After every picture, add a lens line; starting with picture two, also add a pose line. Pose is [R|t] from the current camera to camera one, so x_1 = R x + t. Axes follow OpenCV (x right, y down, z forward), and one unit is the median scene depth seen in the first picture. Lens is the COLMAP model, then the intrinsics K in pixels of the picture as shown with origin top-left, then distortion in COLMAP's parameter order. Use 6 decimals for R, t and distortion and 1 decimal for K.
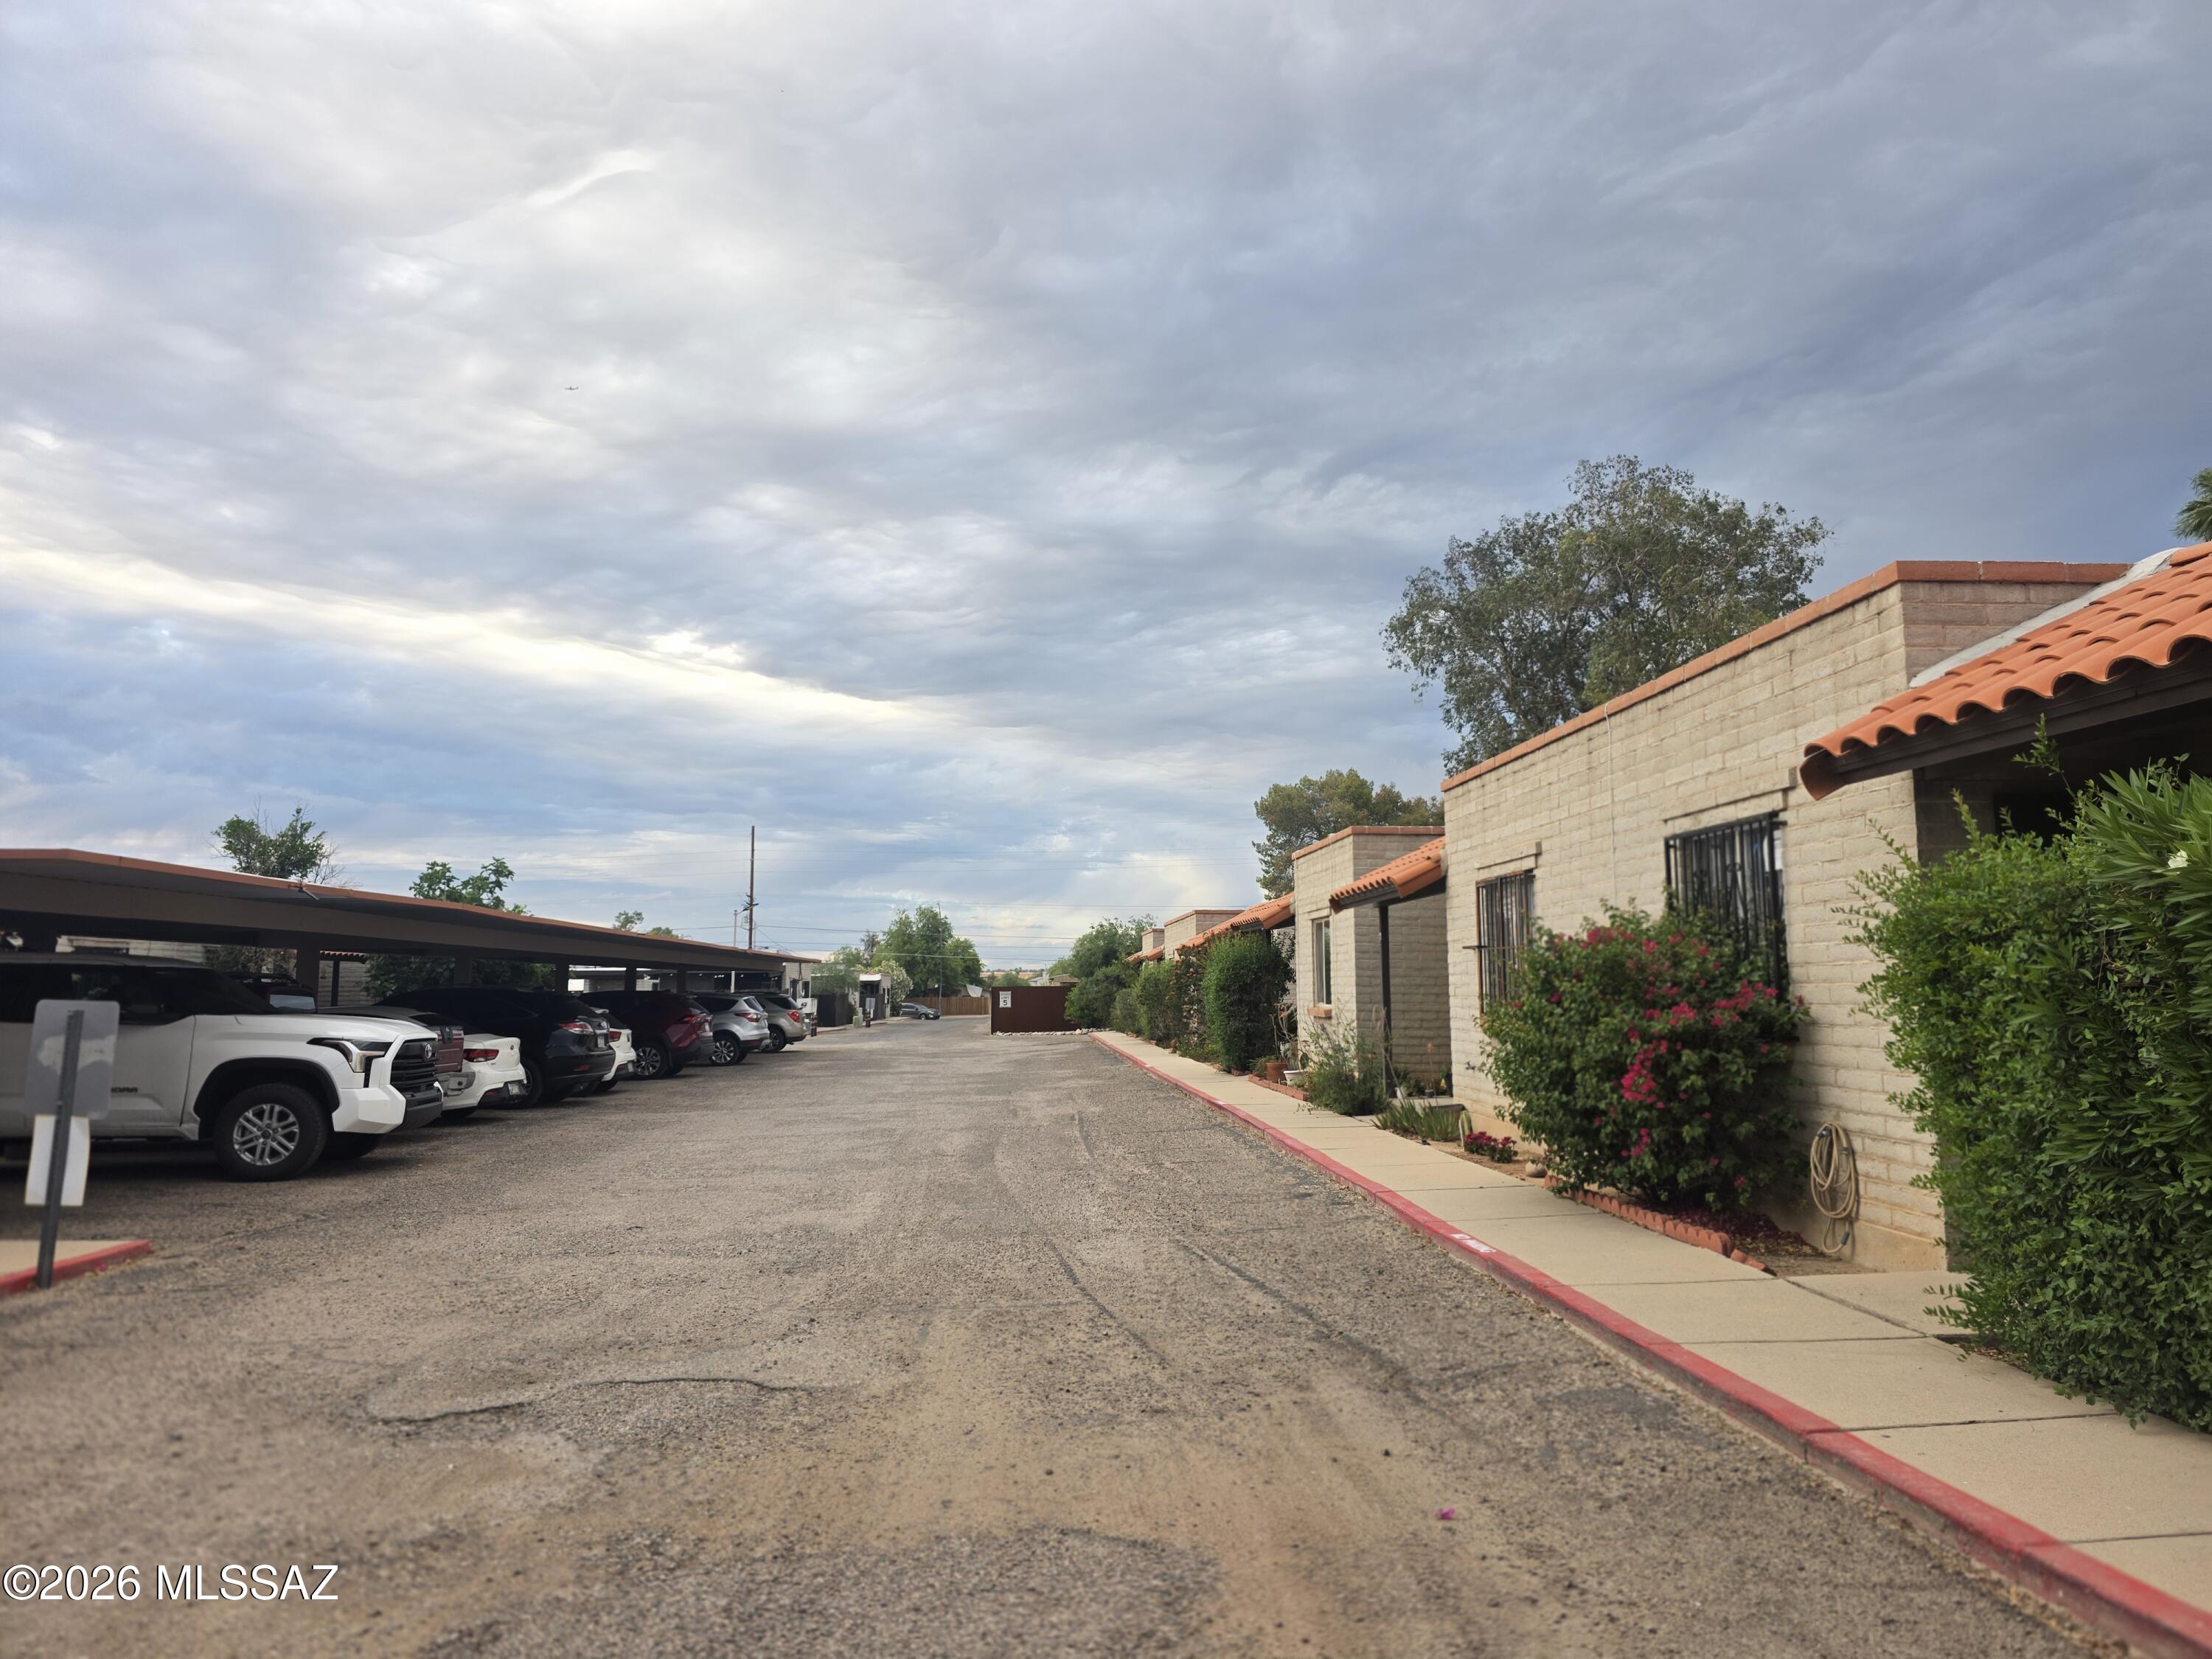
lens RADIAL K [[1472.8, 0, 1108.8], [0, 1472.8, 825.5], [0, 0, 1]] dist [-0.000239, -0.000192]
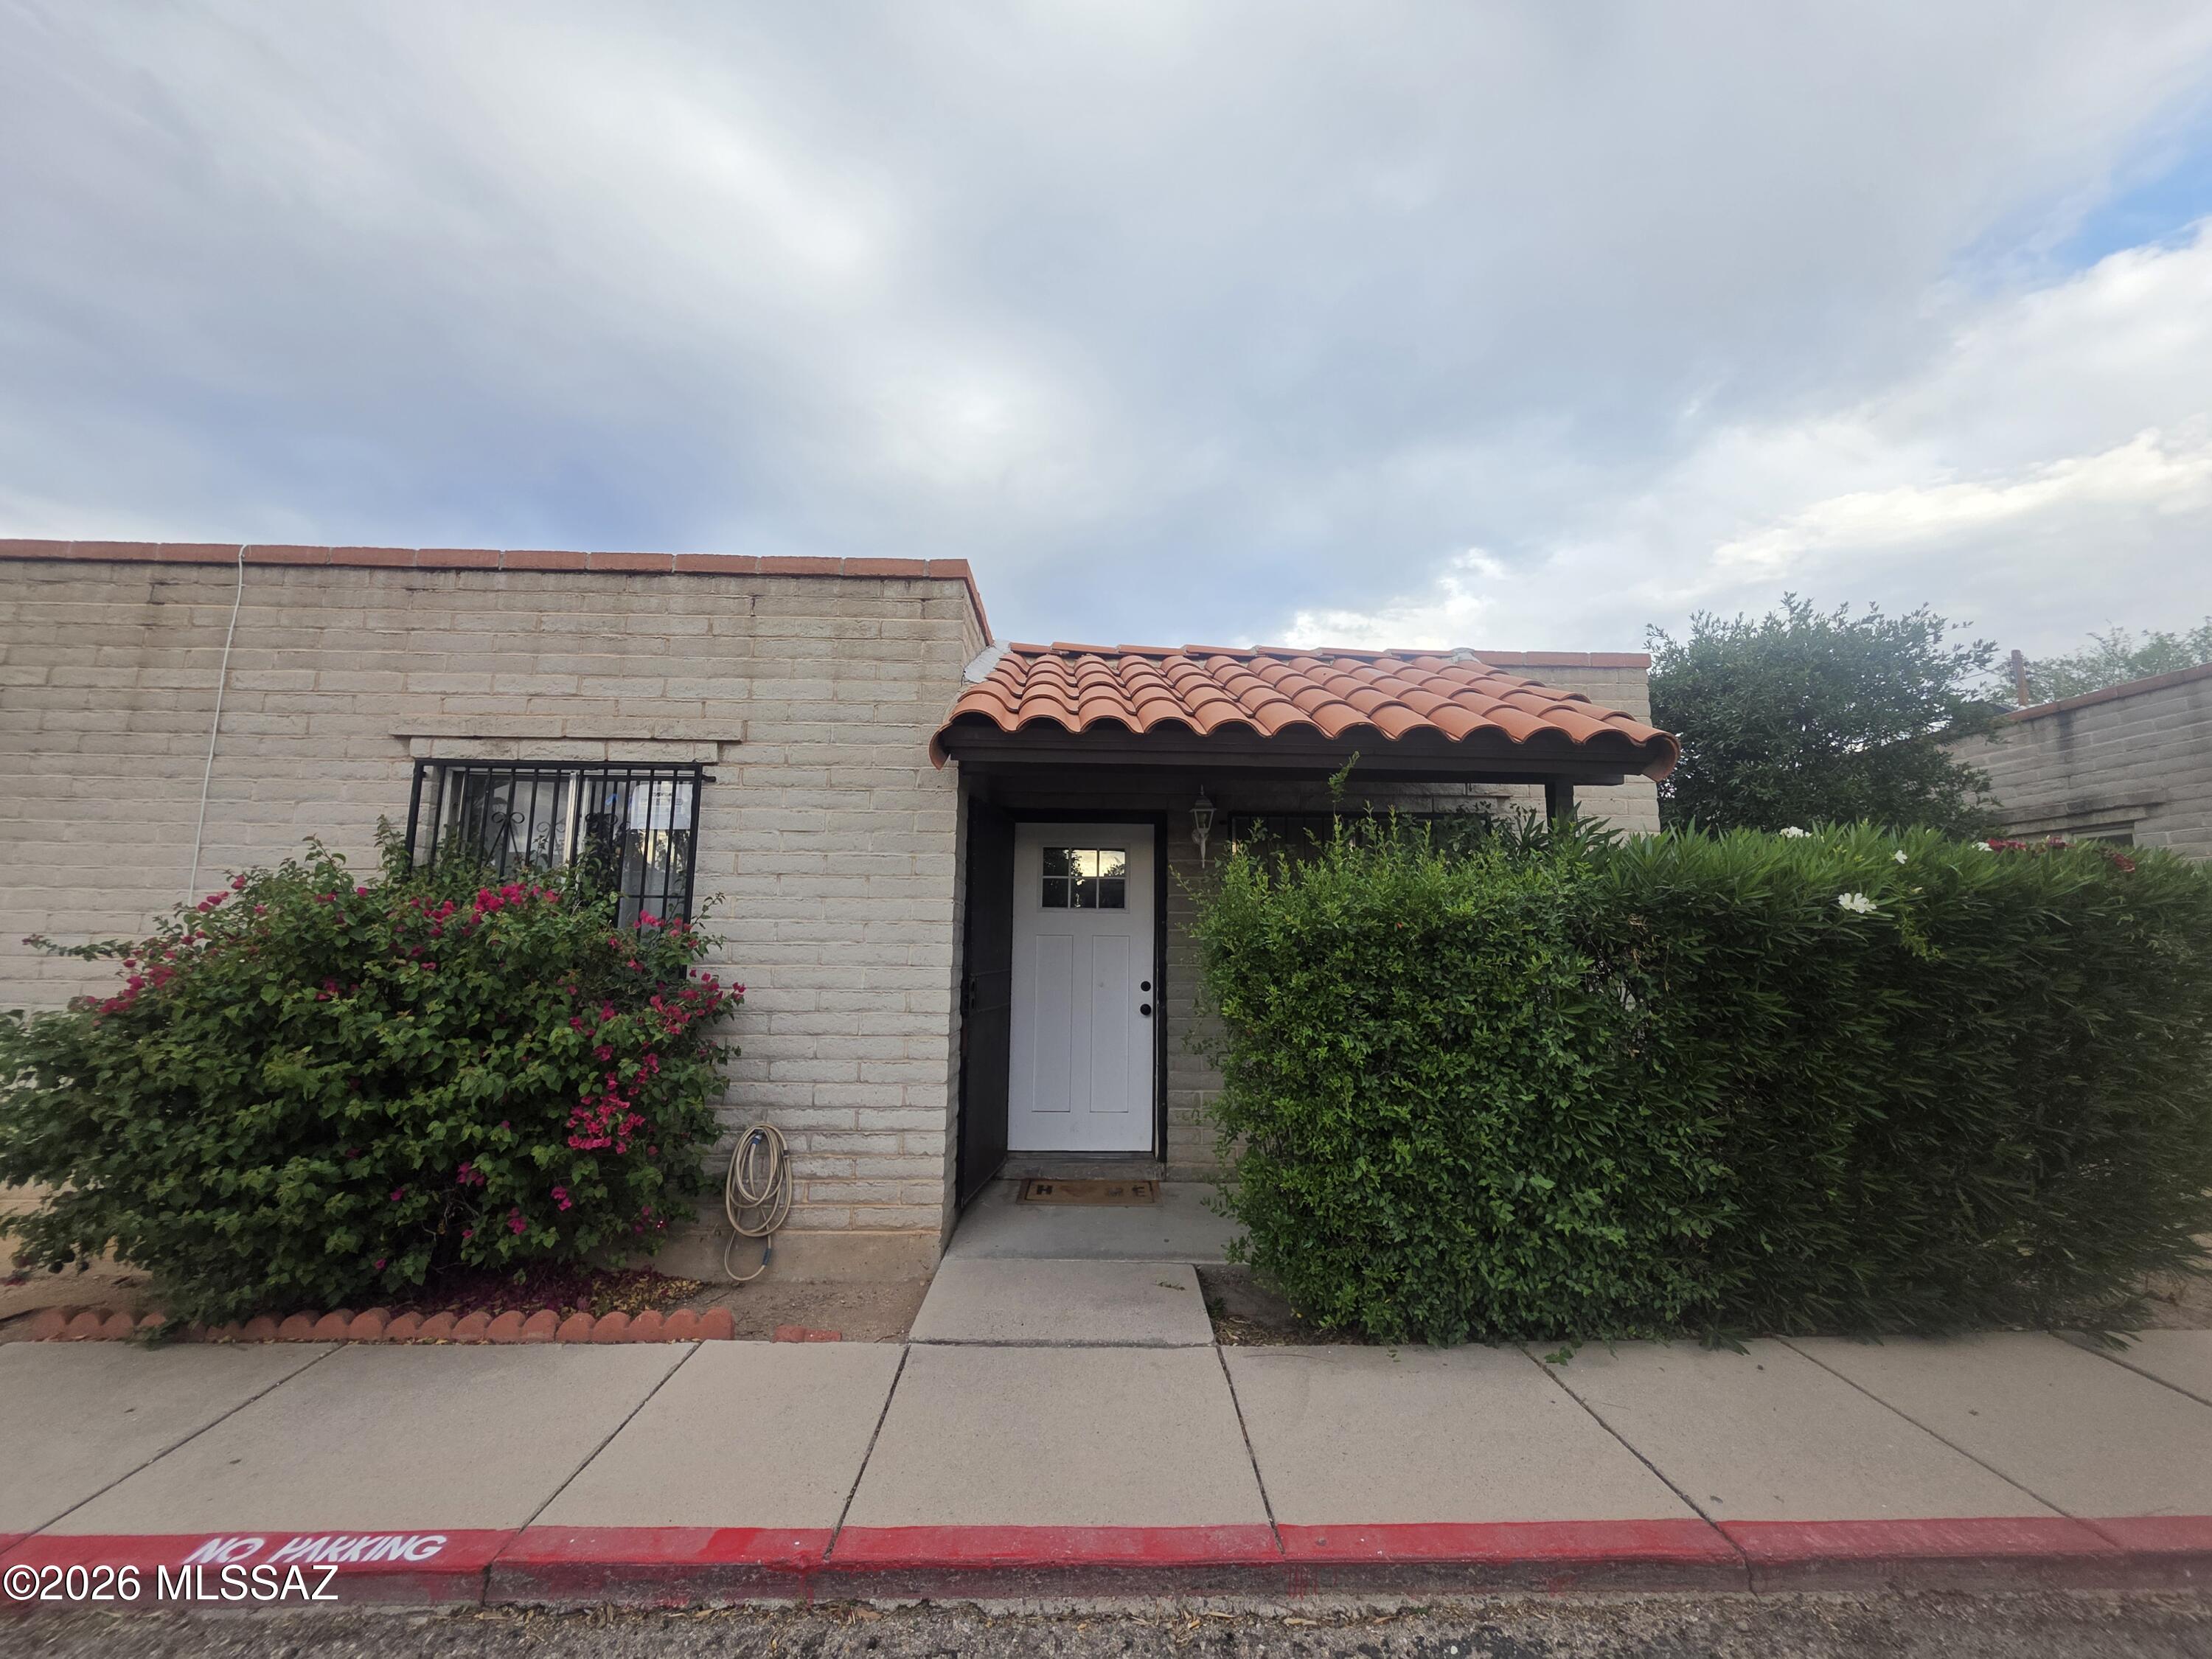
lens RADIAL K [[892.6, 0, 1119.9], [0, 892.6, 789.6], [0, 0, 1]] dist [-0.000454, -0.000438]
pose [[0.025427, 0.148005, 0.988660, -0.059218], [-0.120201, 0.982257, -0.143955, 0.051885], [-0.992424, -0.115178, 0.042766, 0.735078]]
